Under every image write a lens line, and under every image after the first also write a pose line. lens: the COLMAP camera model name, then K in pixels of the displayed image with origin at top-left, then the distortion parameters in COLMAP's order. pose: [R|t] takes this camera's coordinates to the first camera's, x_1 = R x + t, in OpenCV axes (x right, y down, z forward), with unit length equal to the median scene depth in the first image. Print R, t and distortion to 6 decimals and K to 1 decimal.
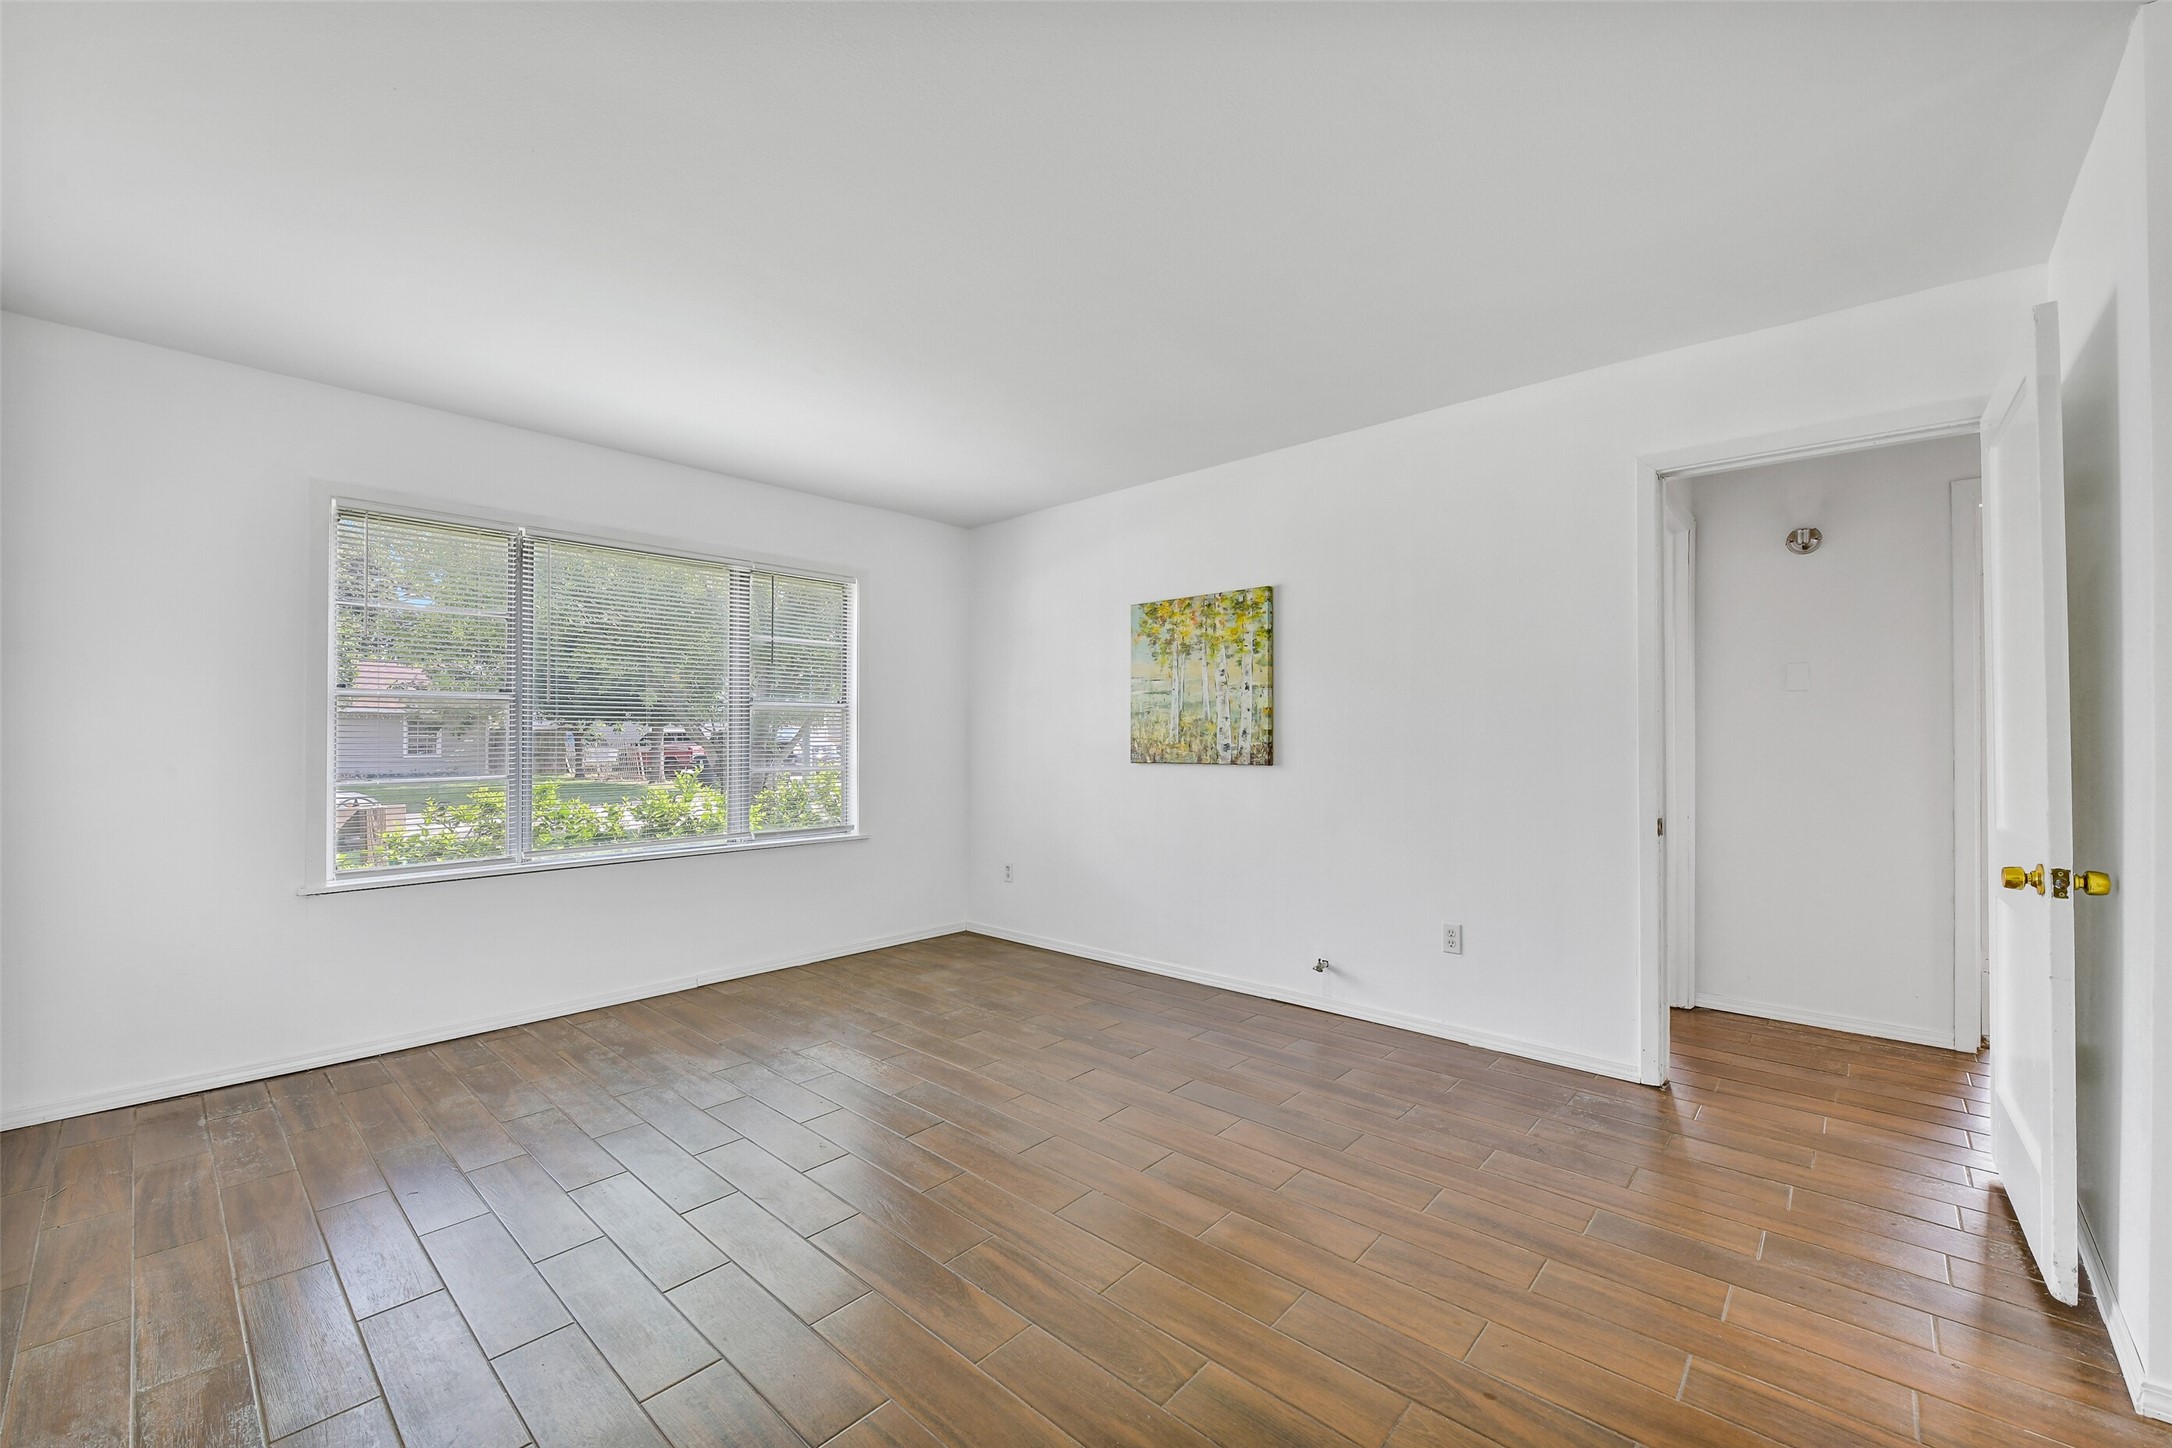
lens RADIAL K [[866.1, 0, 1091.1], [0, 866.1, 722.4], [0, 0, 1]] dist [-0.006031, -0.001748]
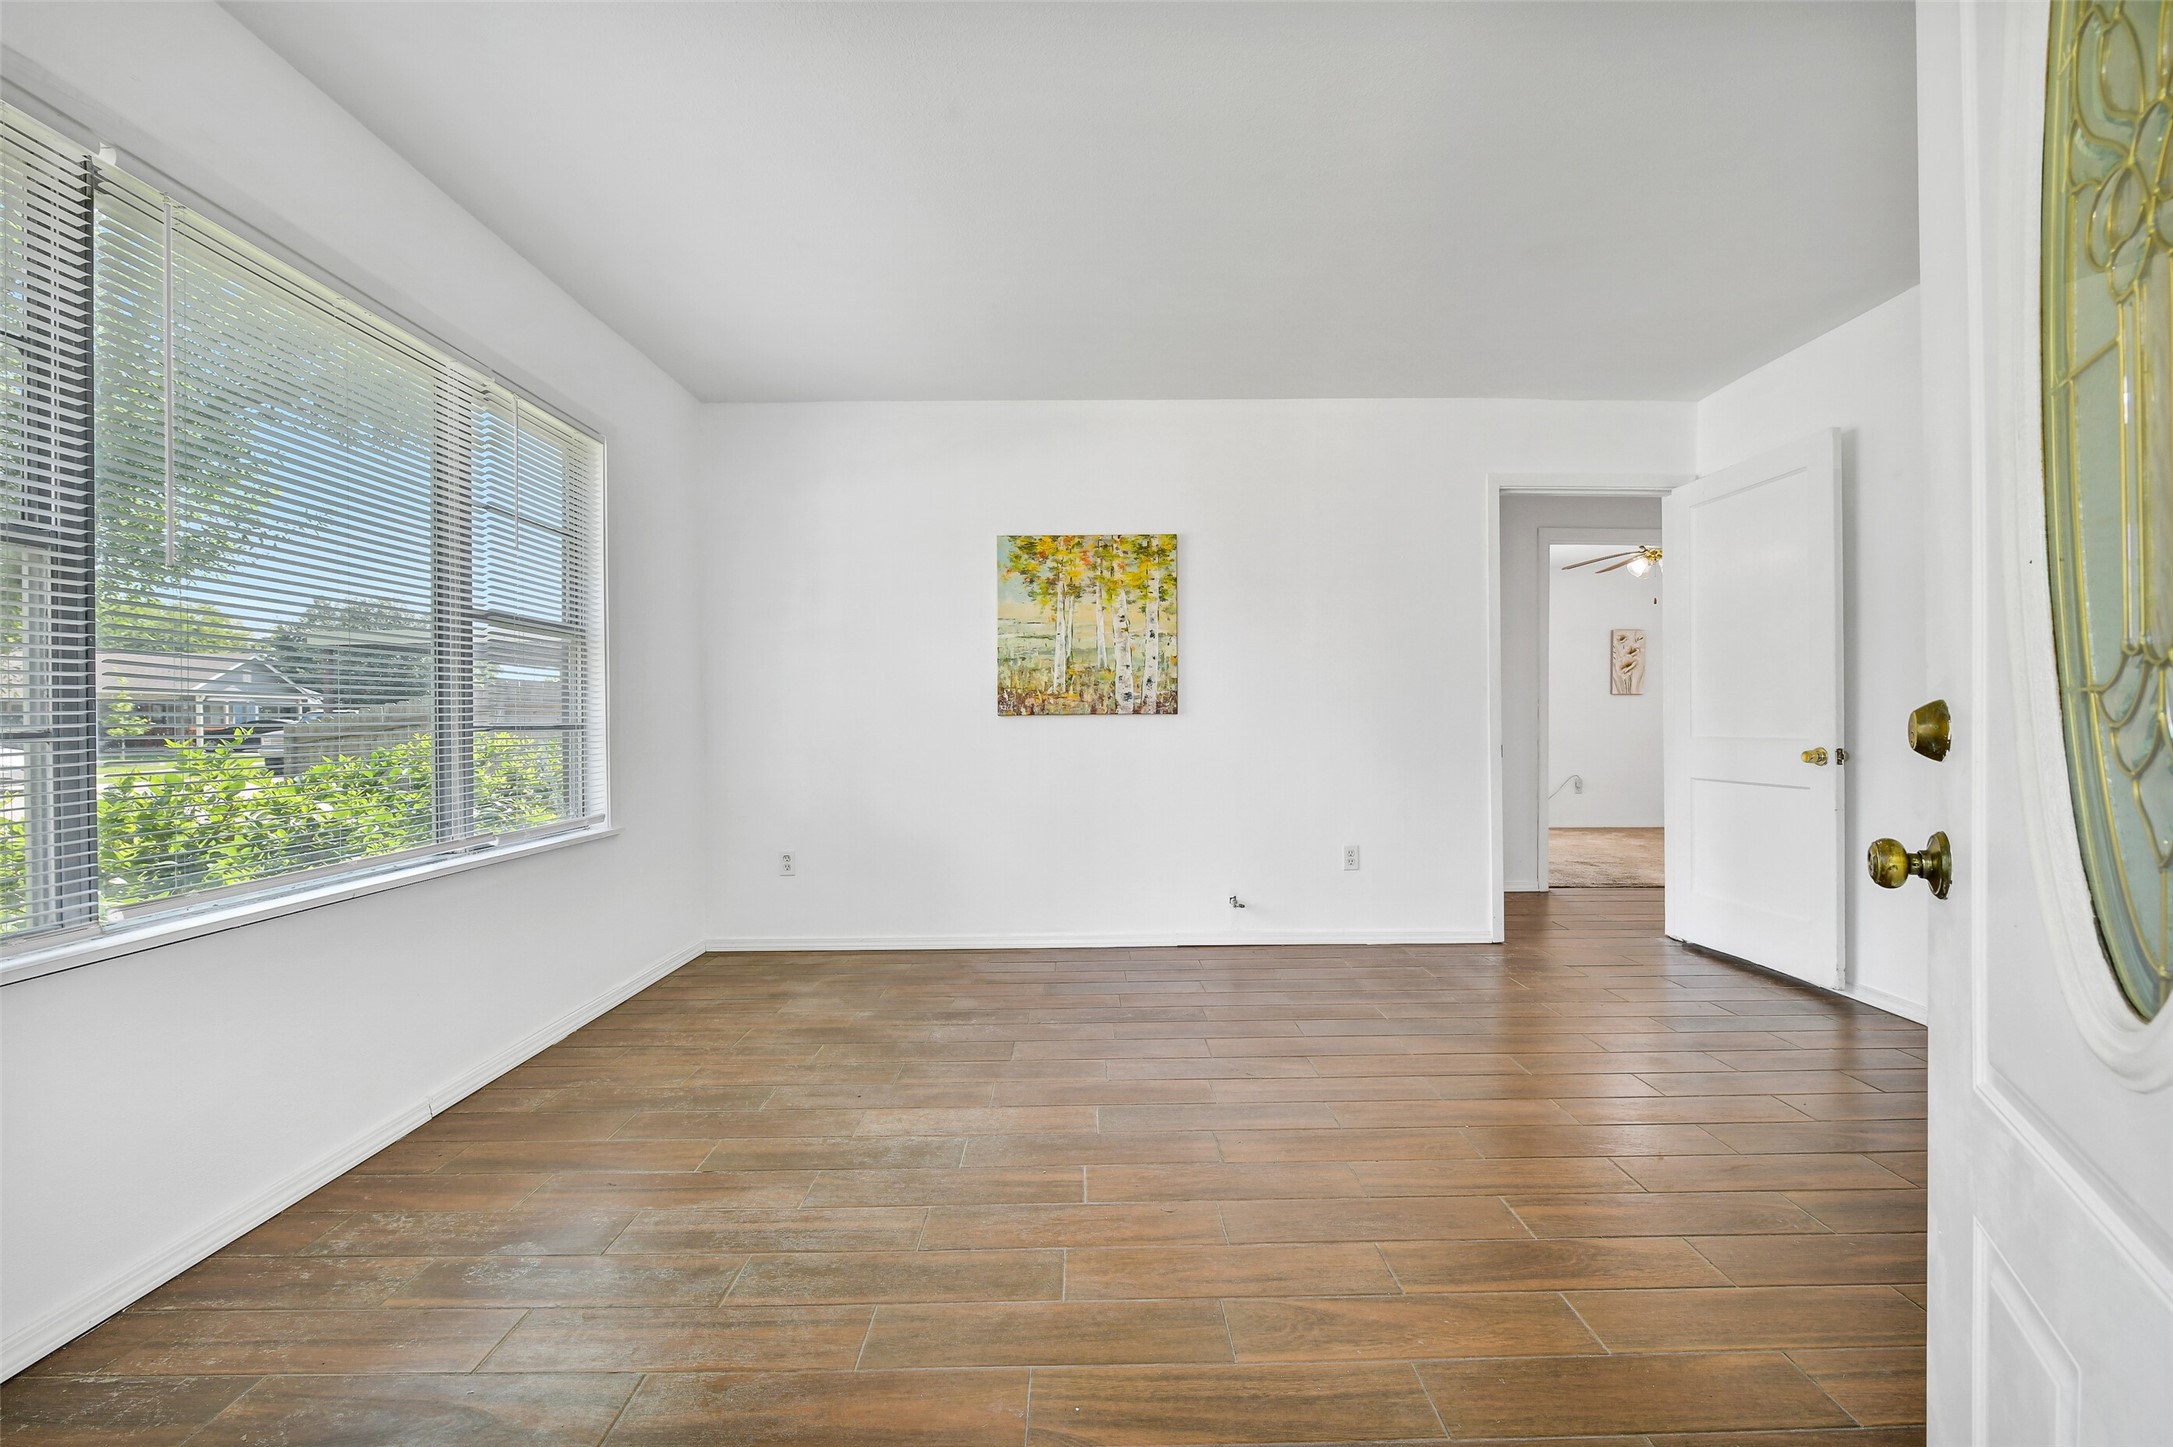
lens RADIAL K [[866.5, 0, 1091.5], [0, 866.5, 713.9], [0, 0, 1]] dist [-0.006031, -0.001748]
pose [[0.732760, 0.001947, 0.680484, -0.521037], [-0.006720, 0.999968, 0.004375, 0.043727], [-0.680454, -0.007778, 0.732750, 0.315959]]
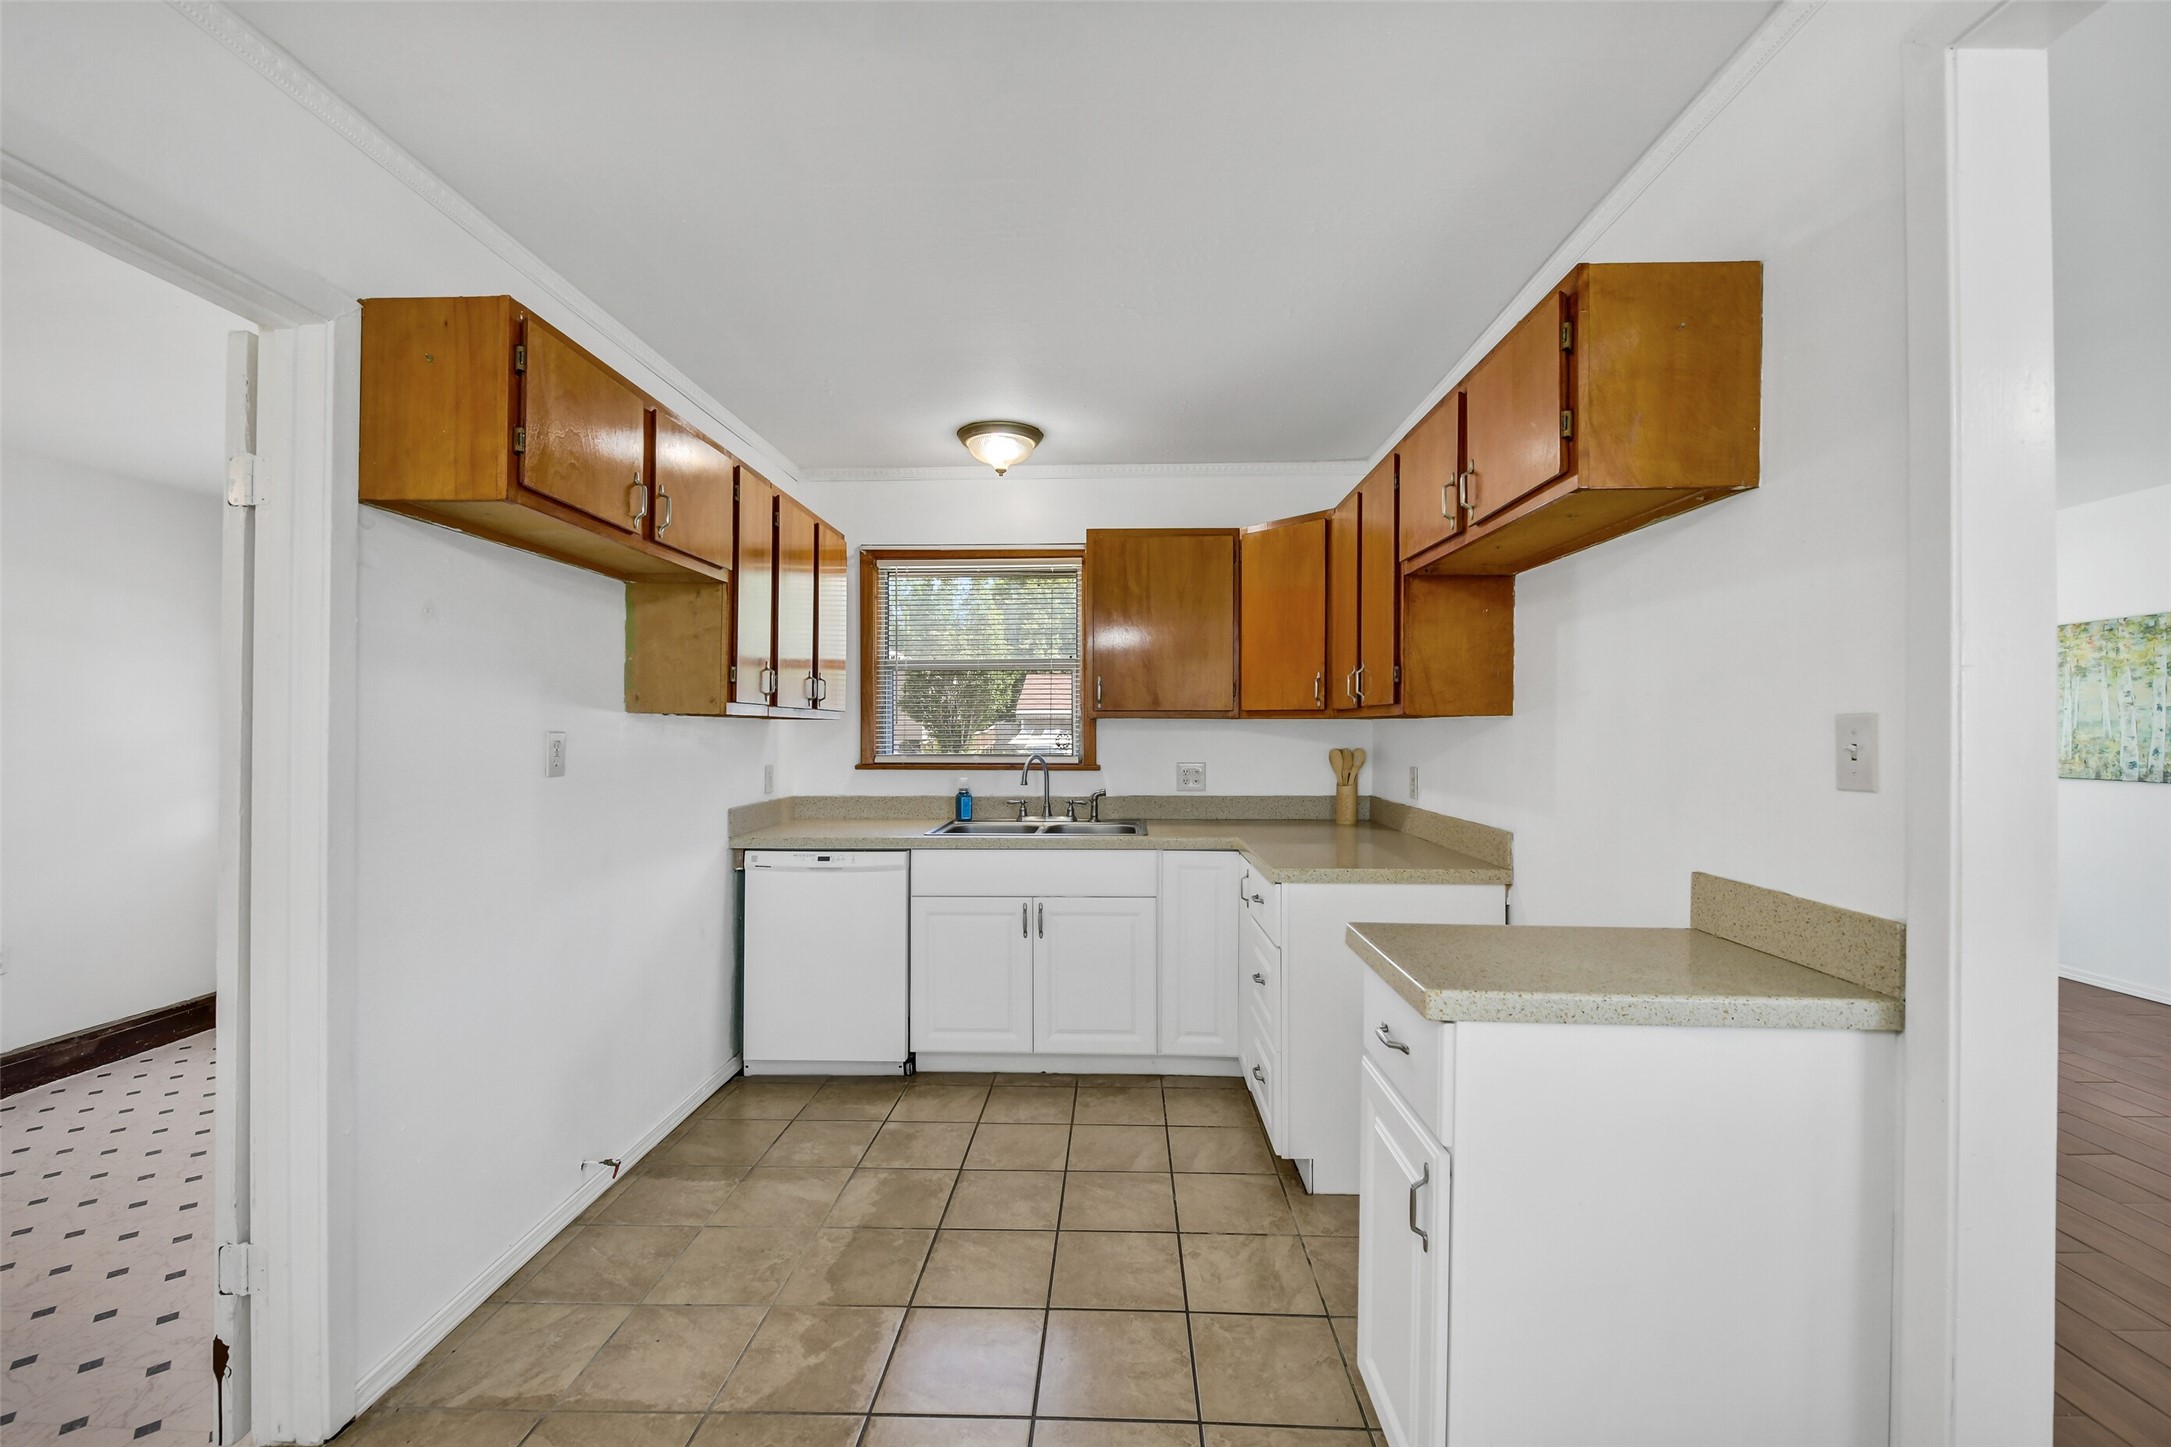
lens RADIAL K [[865.7, 0, 1082.7], [0, 865.7, 726.3], [0, 0, 1]] dist [-0.006031, -0.001748]
pose [[0.641842, -0.000444, -0.766837, 0.131565], [0.010523, 0.999911, 0.008229, -0.039619], [0.766764, -0.013351, 0.641790, -0.632279]]
